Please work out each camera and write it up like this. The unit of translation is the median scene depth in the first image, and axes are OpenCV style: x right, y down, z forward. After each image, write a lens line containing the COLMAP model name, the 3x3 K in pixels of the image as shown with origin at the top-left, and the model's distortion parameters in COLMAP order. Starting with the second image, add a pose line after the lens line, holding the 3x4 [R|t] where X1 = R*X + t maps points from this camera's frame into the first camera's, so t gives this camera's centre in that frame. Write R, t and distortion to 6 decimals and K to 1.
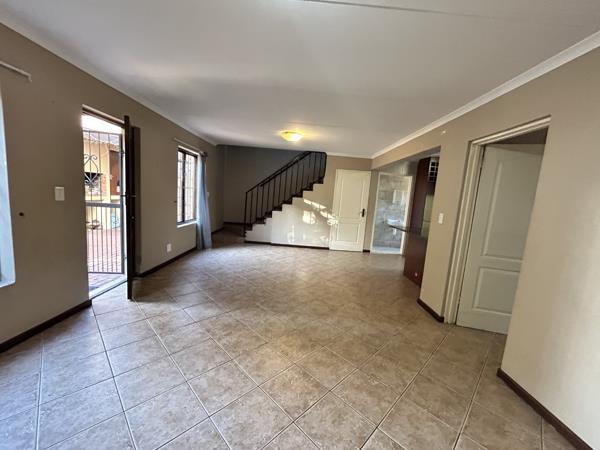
lens RADIAL K [[243.1, 0, 300.4], [0, 243.1, 223.6], [0, 0, 1]] dist [-0.001090, 0.000321]
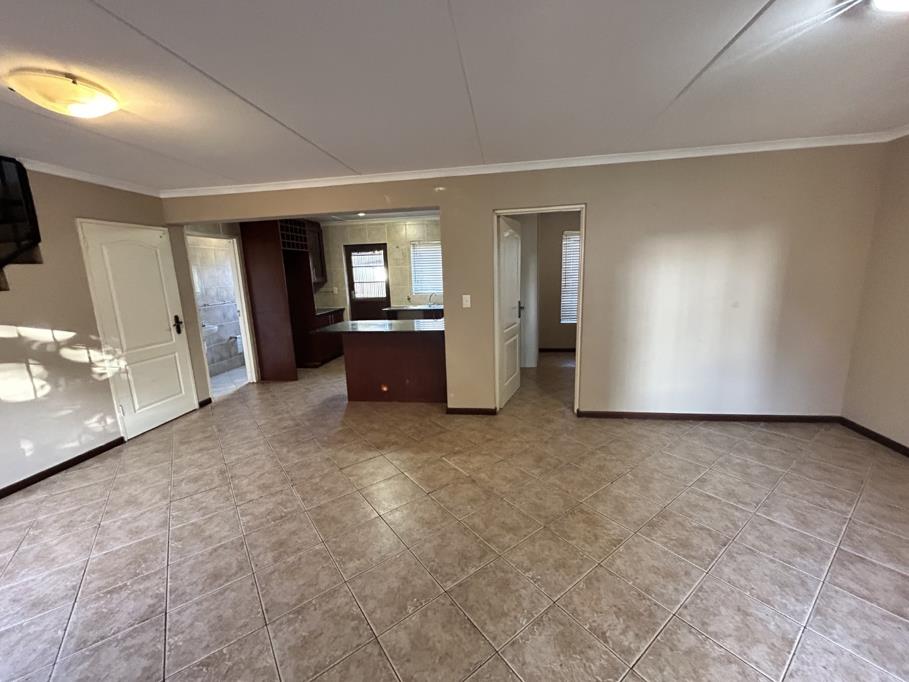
lens RADIAL K [[368.3, 0, 455.1], [0, 368.3, 339.4], [0, 0, 1]] dist [-0.001090, 0.000321]
pose [[0.141652, -0.261525, 0.954746, -0.309335], [0.162157, 0.957573, 0.238241, -0.095966], [-0.976545, 0.121071, 0.178050, 0.400597]]
